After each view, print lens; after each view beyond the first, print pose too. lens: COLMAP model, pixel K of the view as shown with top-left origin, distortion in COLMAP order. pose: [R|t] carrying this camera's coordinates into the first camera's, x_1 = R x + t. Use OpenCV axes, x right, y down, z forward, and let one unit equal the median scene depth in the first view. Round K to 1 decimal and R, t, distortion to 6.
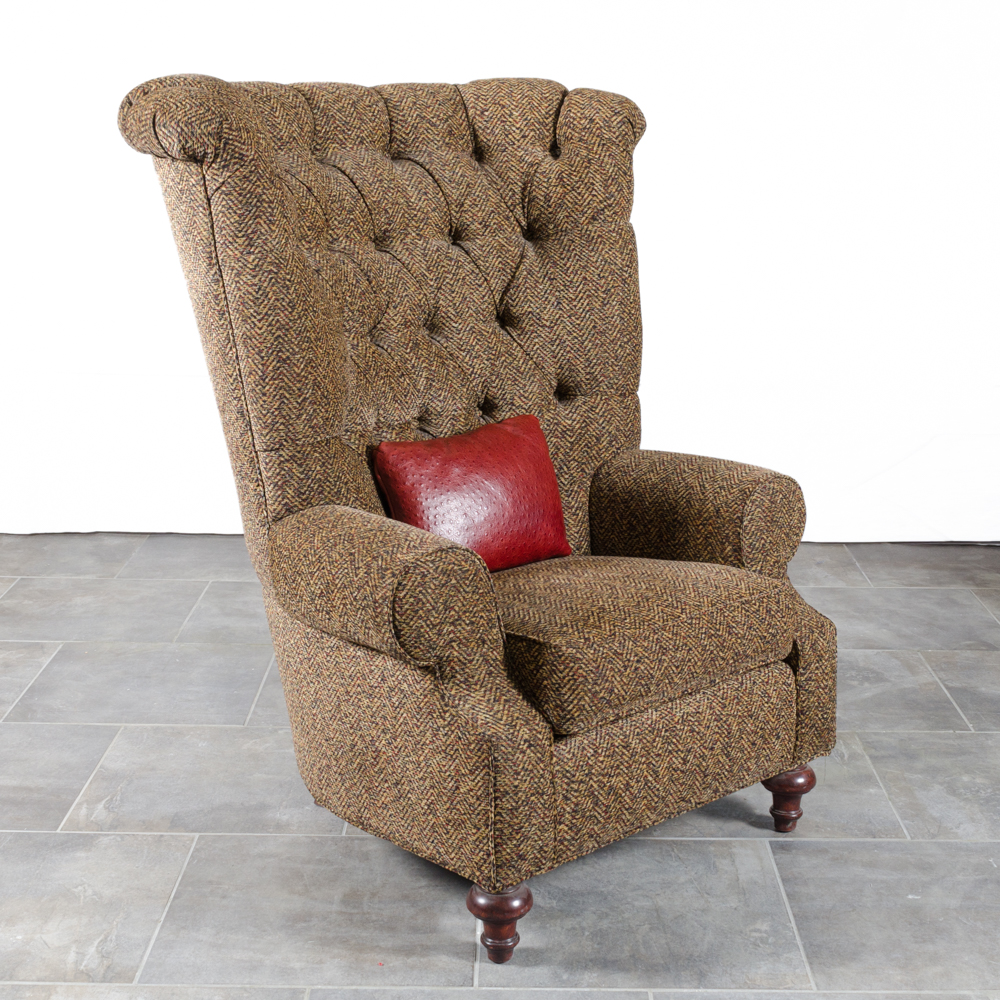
lens RADIAL K [[1671.9, 0, 534.8], [0, 1671.9, 473.3], [0, 0, 1]] dist [-0.024215, 0.006853]
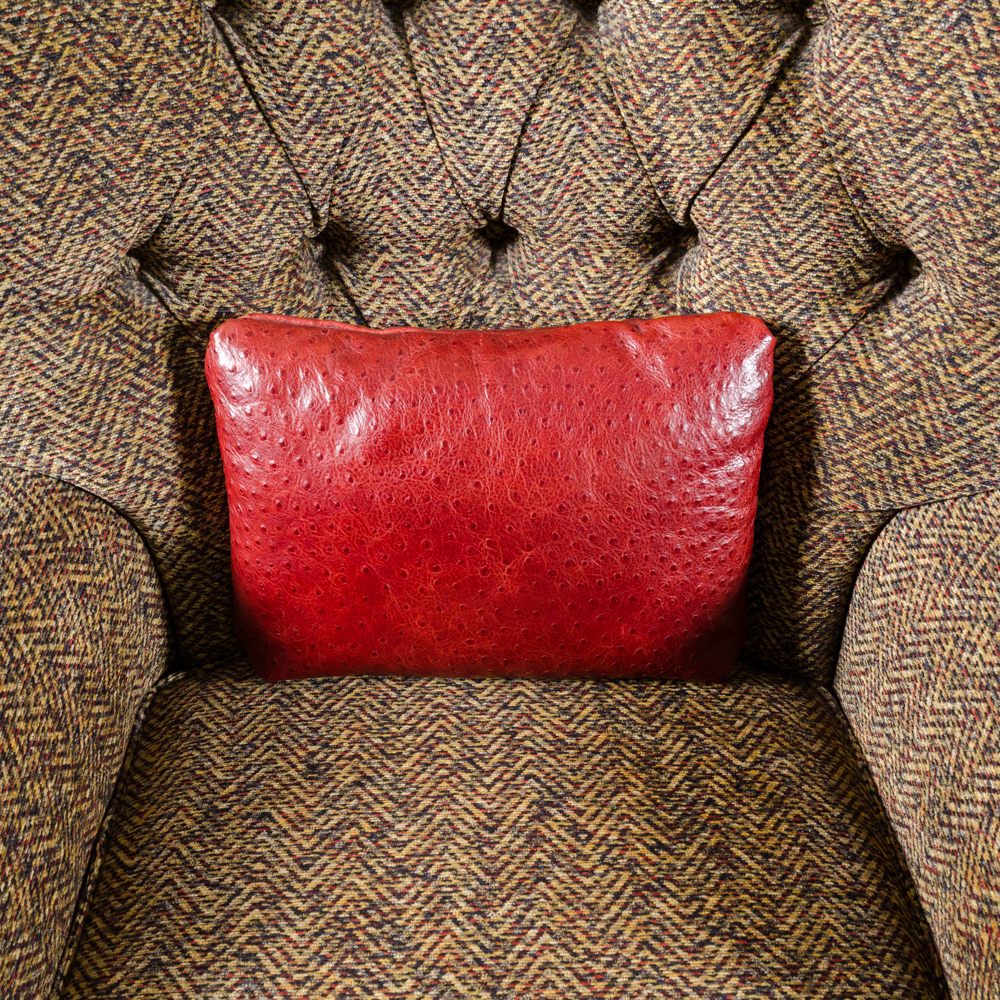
lens RADIAL K [[1300.6, 0, 500.0], [0, 1300.6, 500.0], [0, 0, 1]] dist [0.001503, -0.034788]
pose [[0.723325, 0.487506, -0.489018, 0.111245], [-0.152922, 0.803711, 0.575034, -0.153709], [0.673361, -0.341155, 0.655895, 0.753306]]
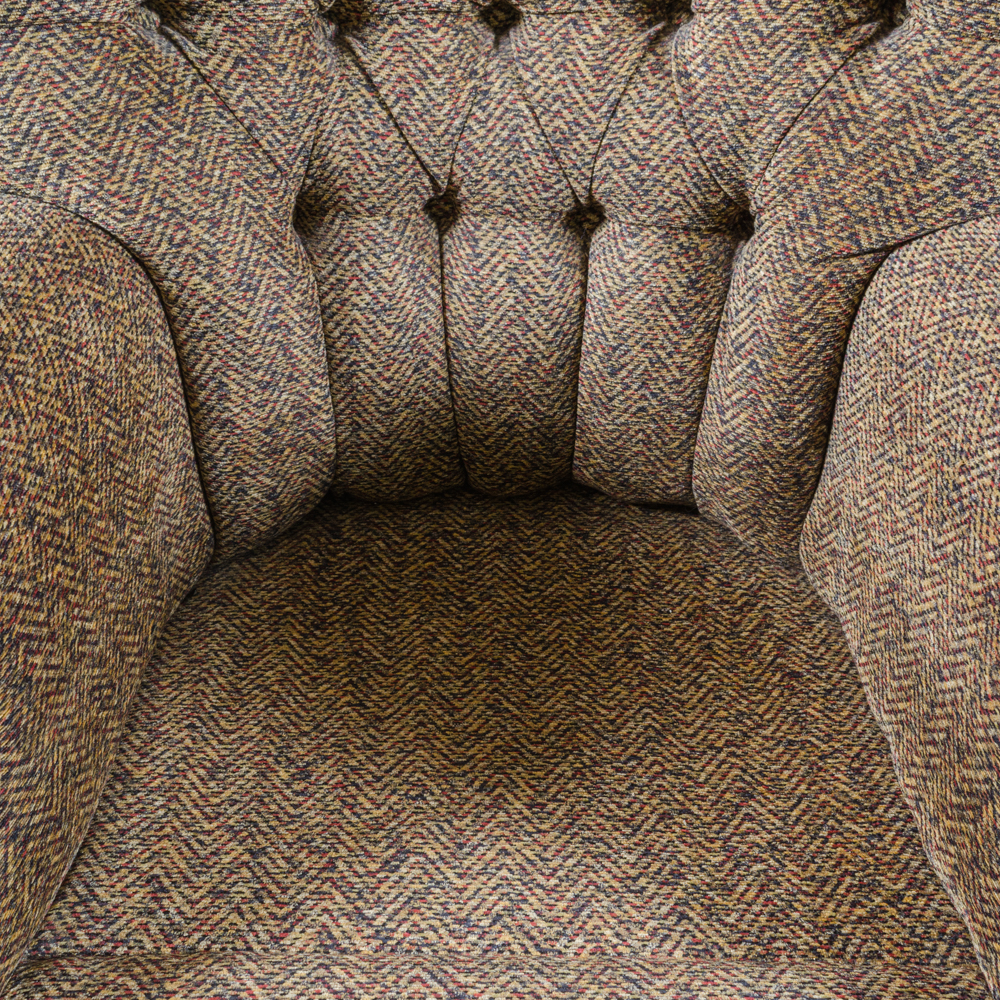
lens RADIAL K [[1180.9, 0, 500.0], [0, 1180.9, 500.0], [0, 0, 1]] dist [0.001102, 0.022118]
pose [[0.731201, 0.435460, -0.525091, 0.136993], [-0.154729, 0.855554, 0.494051, -0.071128], [0.664383, -0.280003, 0.692960, 0.737625]]
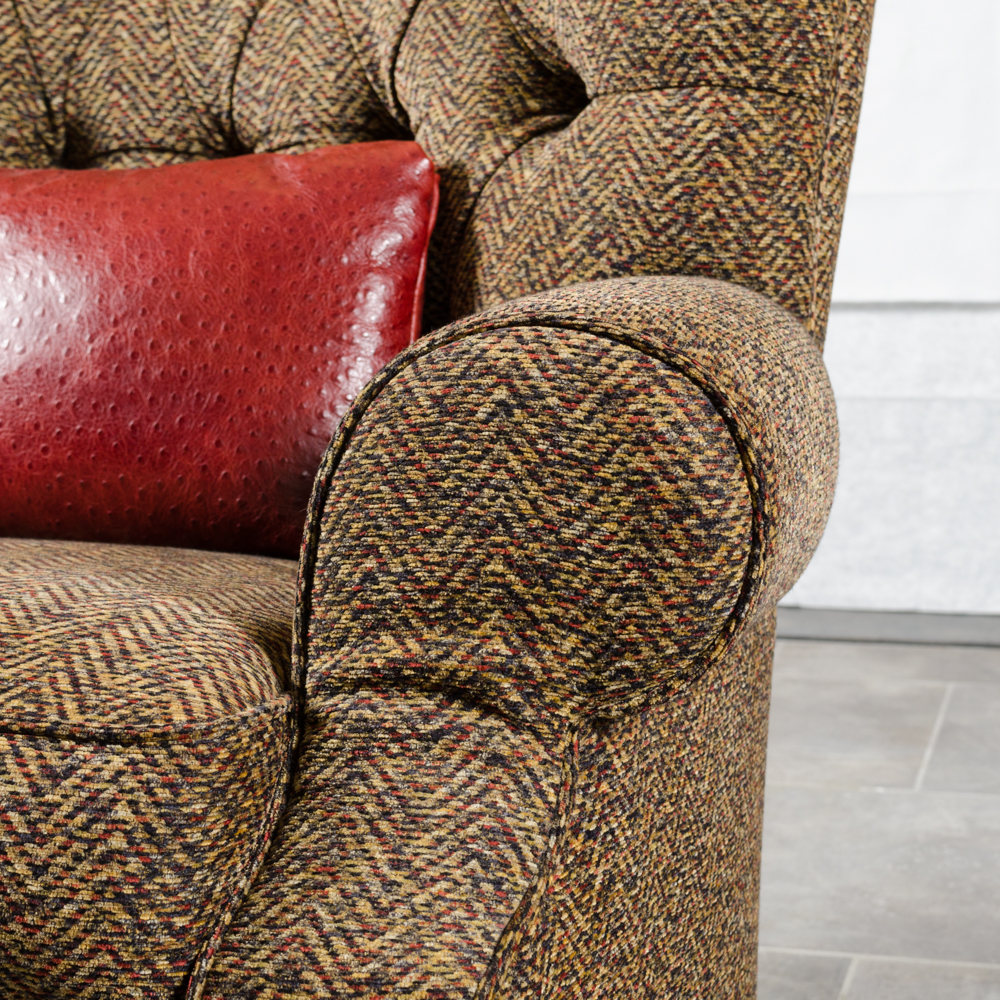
lens RADIAL K [[2161.6, 0, 500.0], [0, 2161.6, 500.0], [0, 0, 1]] dist [-0.011351, 0.275472]
pose [[0.461378, 0.114591, -0.879772, 0.385454], [-0.178122, 0.983397, 0.034676, 0.016725], [0.869139, 0.140708, 0.474129, 0.807292]]
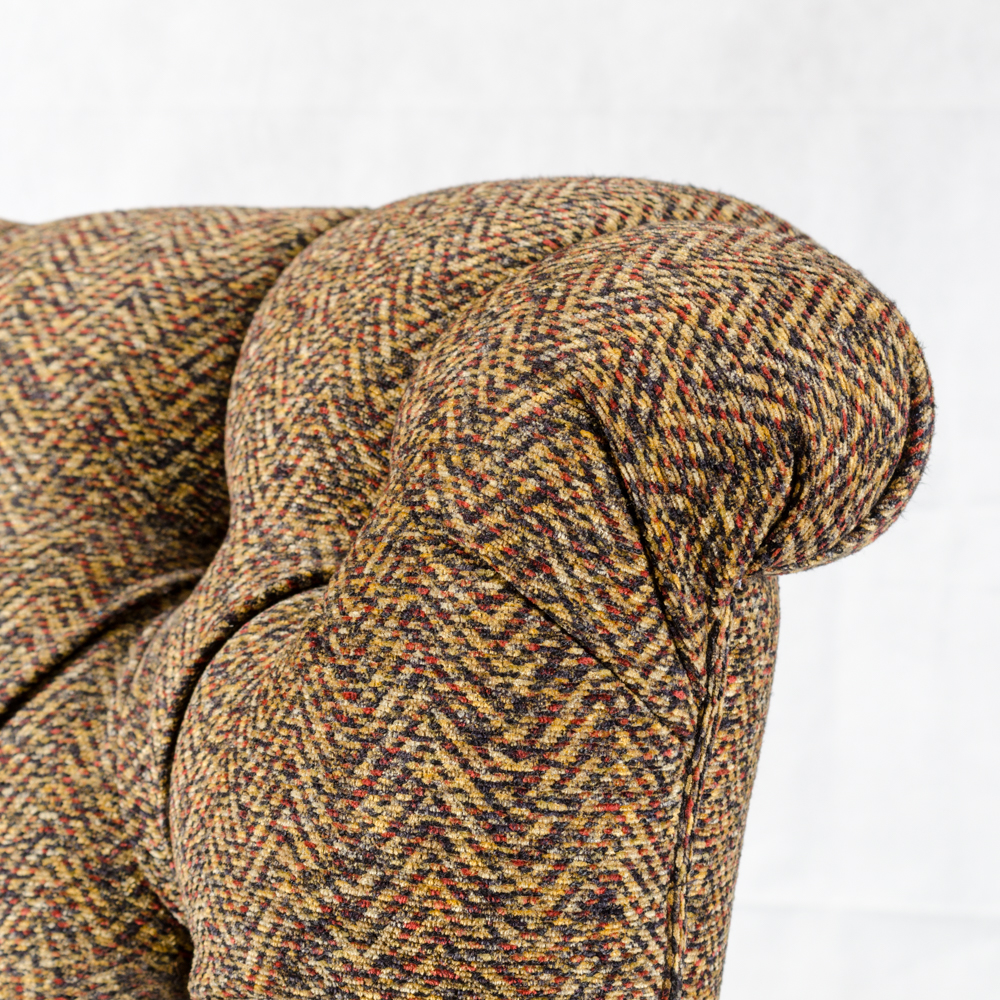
lens RADIAL K [[2881.9, 0, 500.0], [0, 2881.9, 500.0], [0, 0, 1]] dist [0.077064, 0.064300]
pose [[0.552397, 0.071334, -0.830523, 0.287616], [-0.199578, 0.978672, -0.048685, -0.189196], [0.809337, 0.192648, 0.554852, 0.844973]]
